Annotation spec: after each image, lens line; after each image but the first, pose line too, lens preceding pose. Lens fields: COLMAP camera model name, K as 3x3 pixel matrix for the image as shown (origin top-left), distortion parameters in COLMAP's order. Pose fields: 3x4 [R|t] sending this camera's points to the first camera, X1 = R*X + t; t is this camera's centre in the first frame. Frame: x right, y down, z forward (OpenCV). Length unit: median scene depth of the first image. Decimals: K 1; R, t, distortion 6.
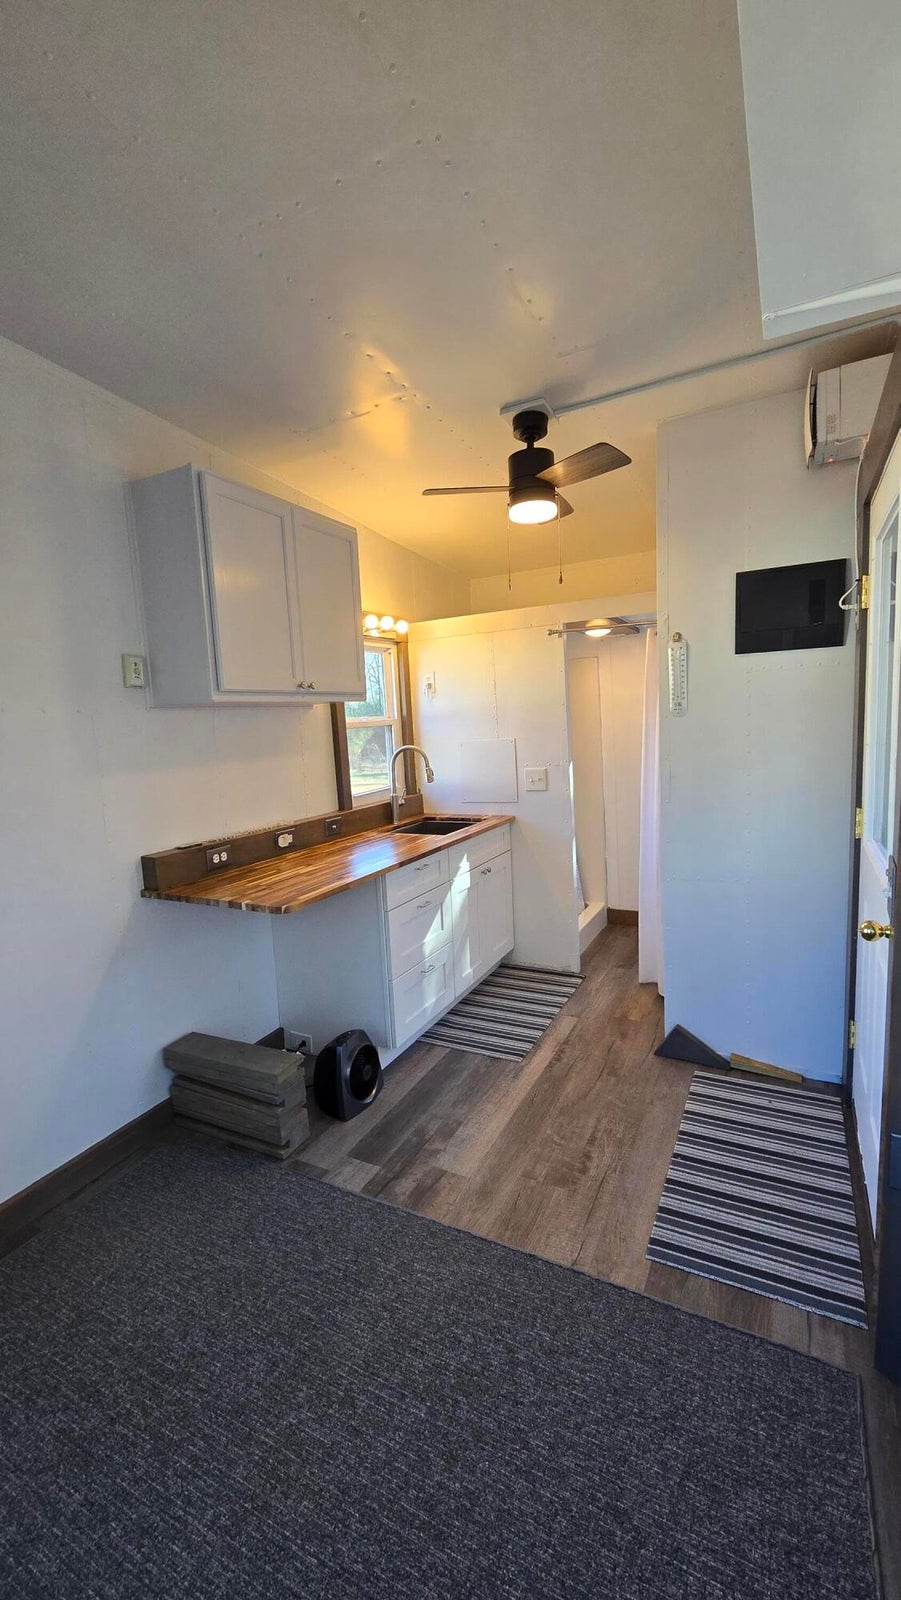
lens RADIAL K [[663.6, 0, 451.2], [0, 663.6, 803.8], [0, 0, 1]] dist [0.010907, 0.000108]
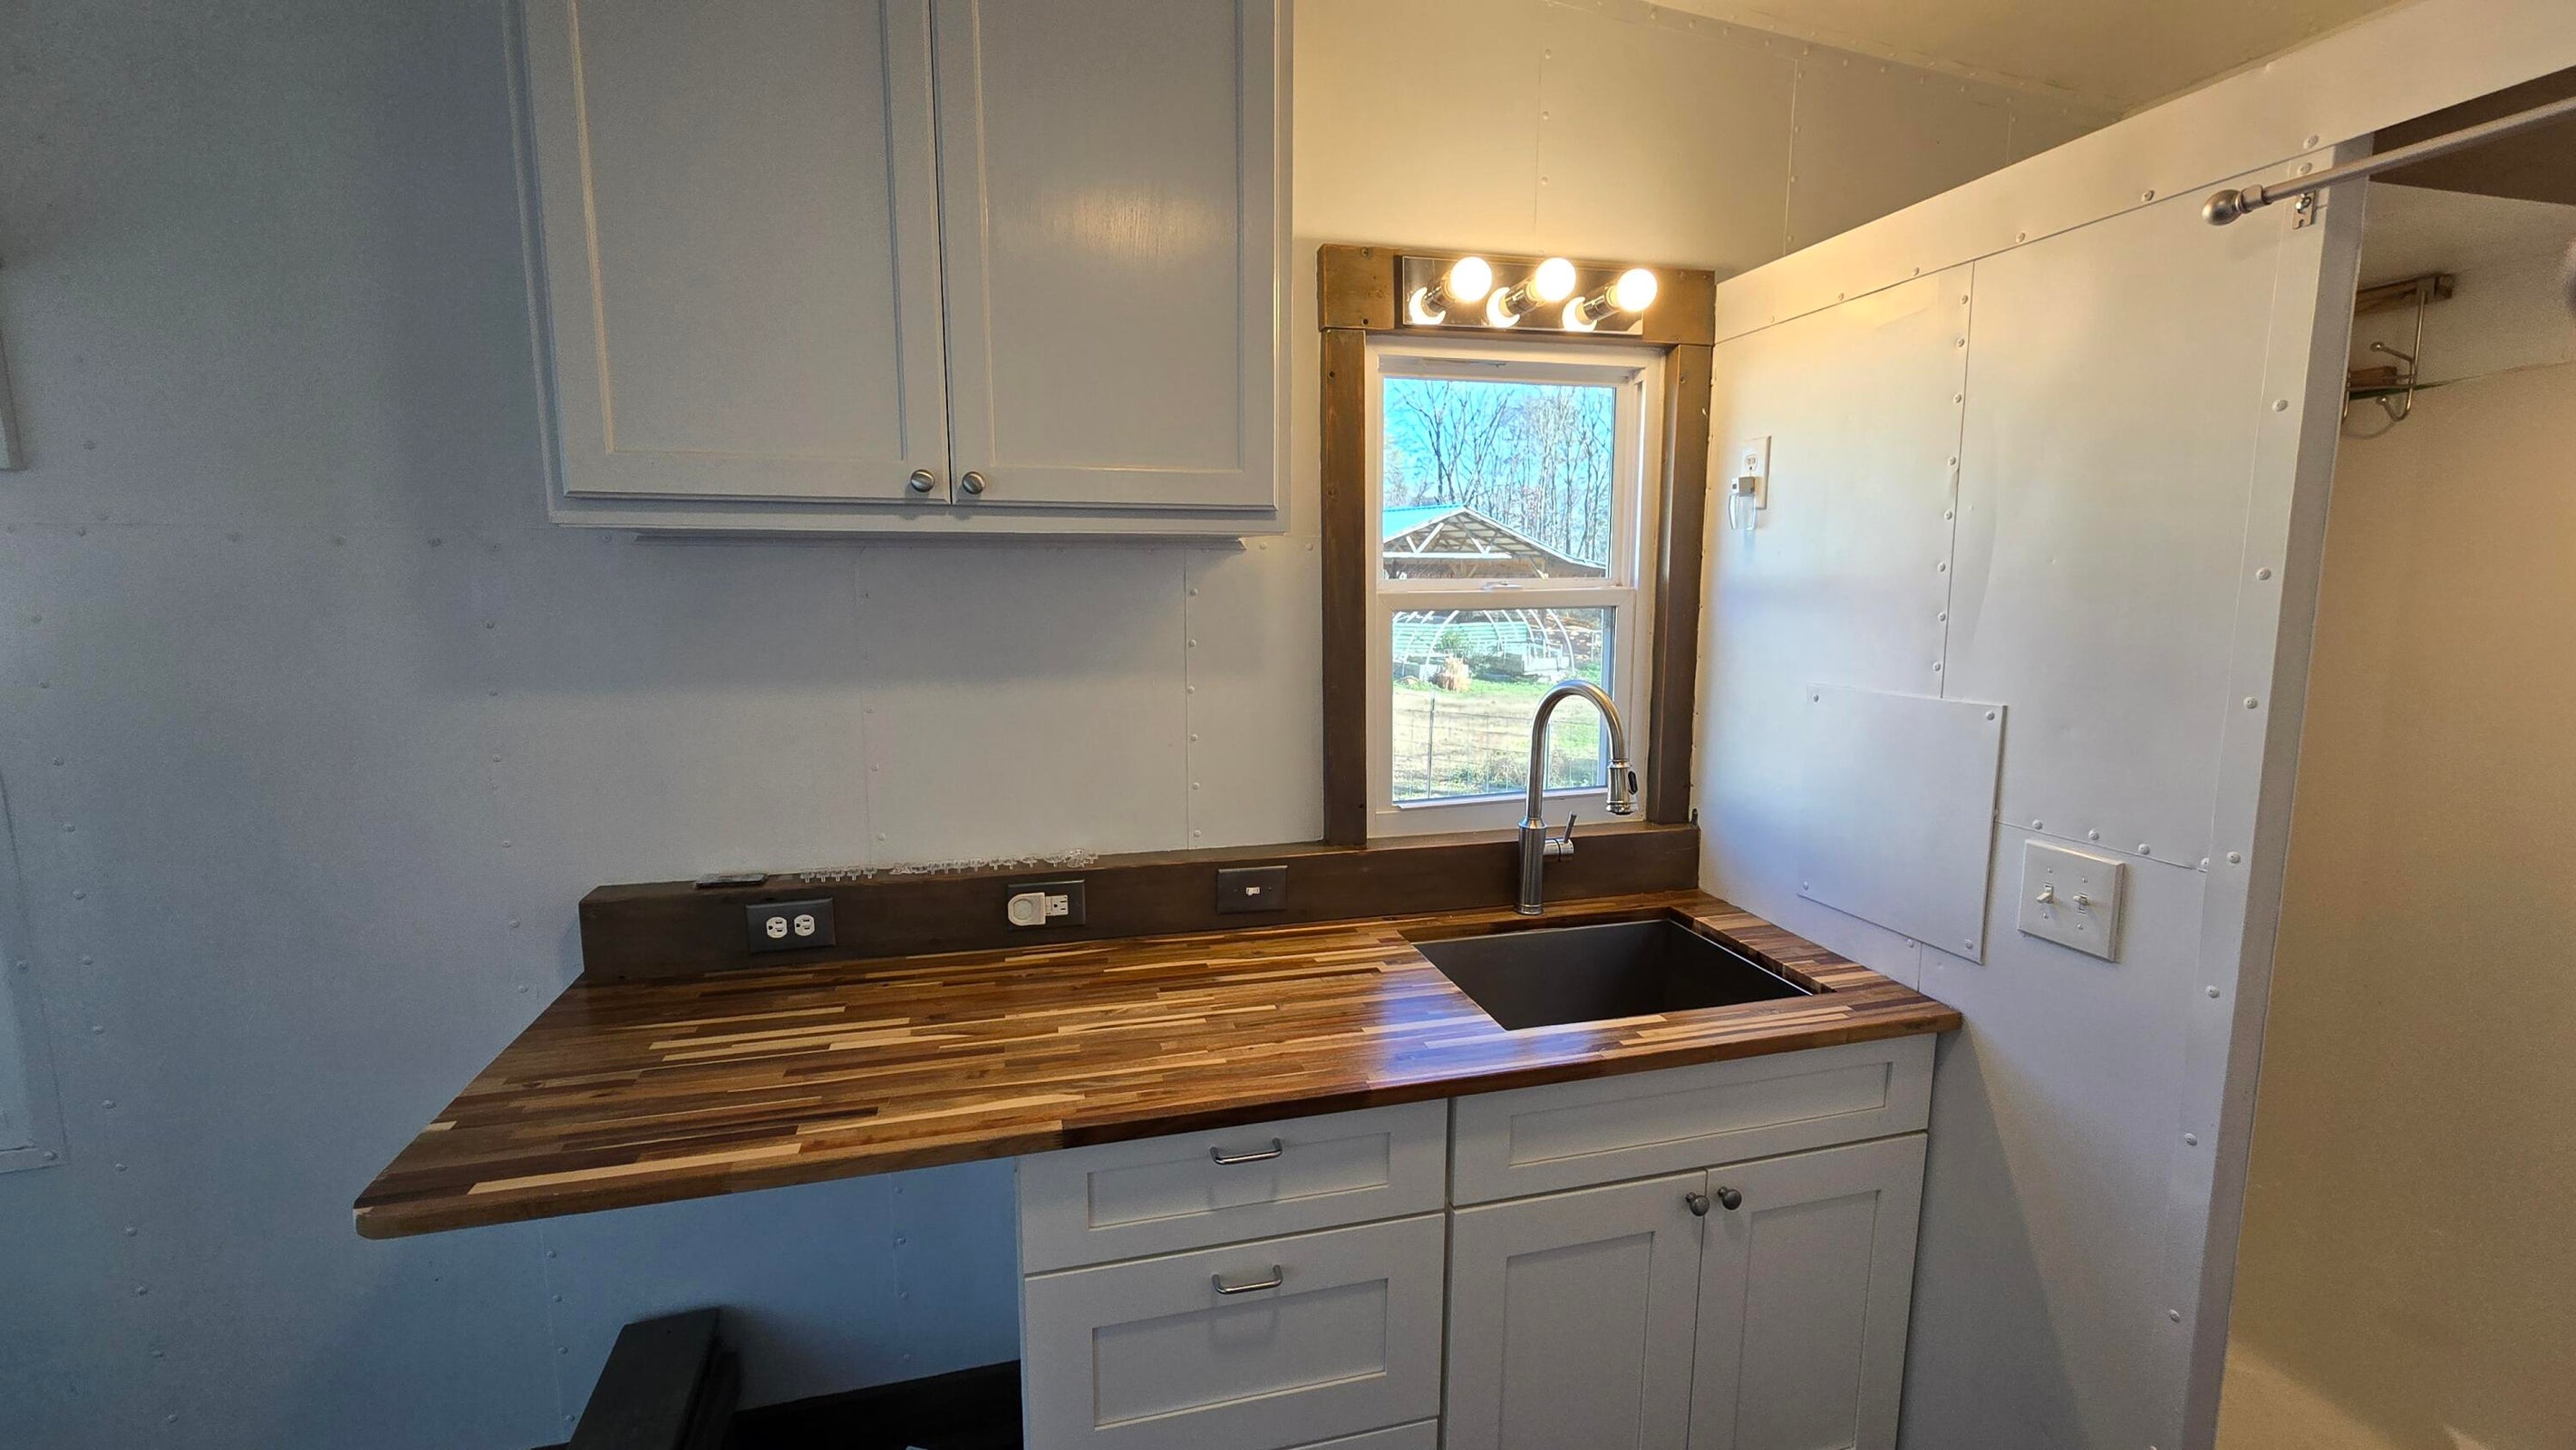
lens RADIAL K [[1068.2, 0, 1282.2], [0, 1068.2, 705.2], [0, 0, 1]] dist [0.010907, 0.000108]
pose [[0.668689, 0.143046, -0.729653, 0.285230], [-0.128082, 0.988811, 0.076473, -0.132133], [0.732428, 0.042319, 0.679528, 0.772400]]
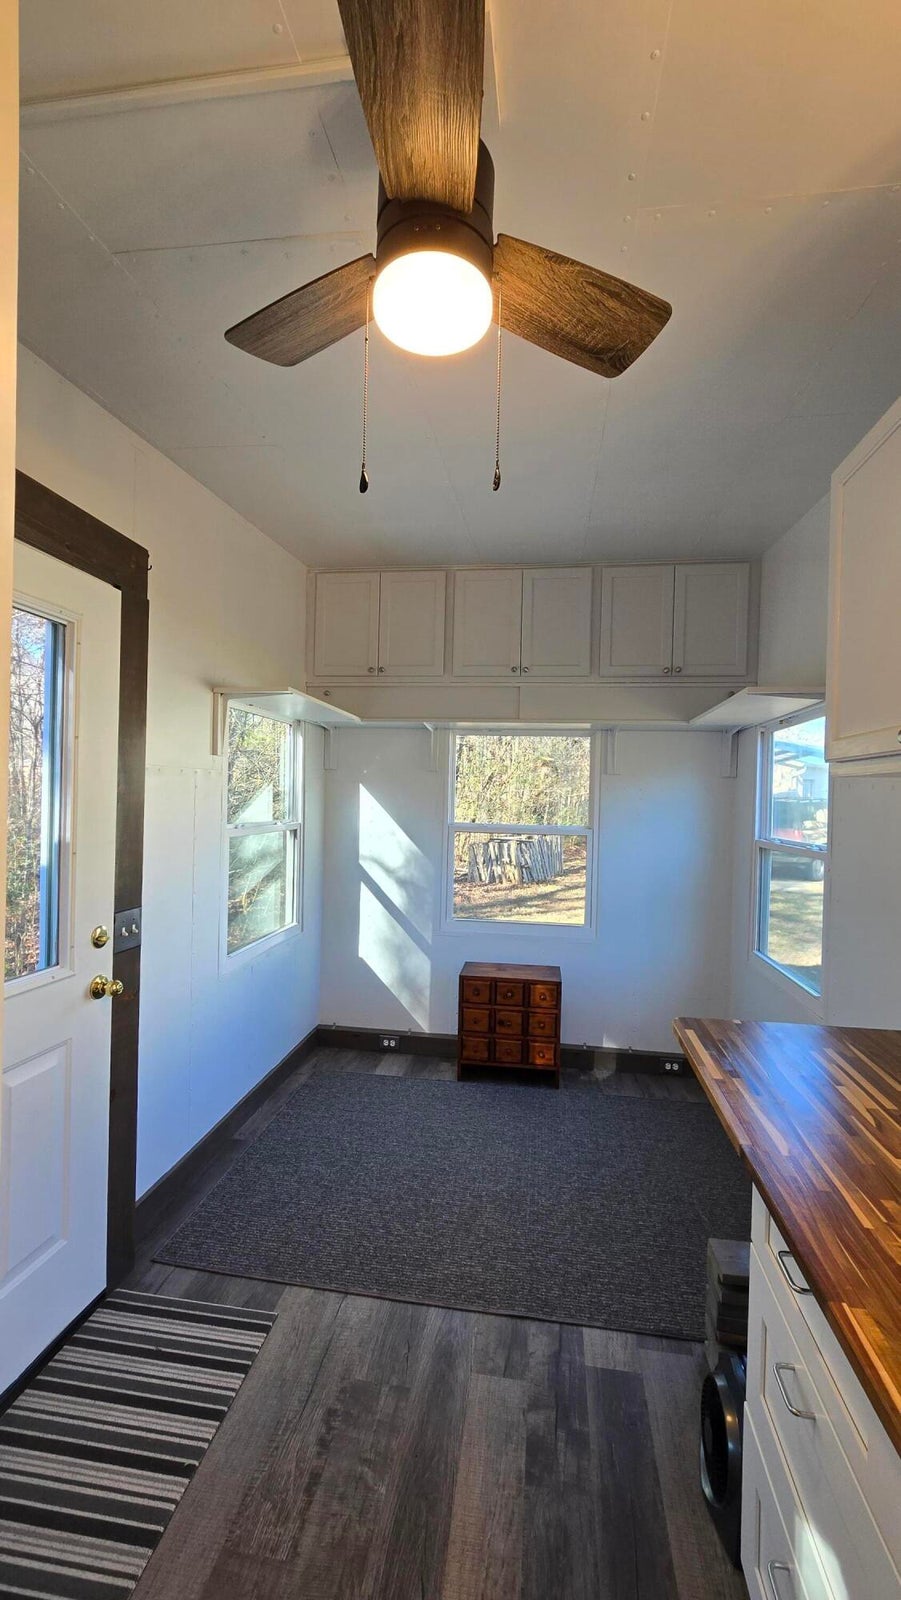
lens RADIAL K [[663.6, 0, 450.9], [0, 663.6, 801.5], [0, 0, 1]] dist [0.010907, 0.000108]
pose [[-0.945895, 0.027413, -0.323312, 0.239152], [-0.020071, 0.989573, 0.142625, -0.193785], [0.323851, 0.141397, -0.935482, 1.339842]]
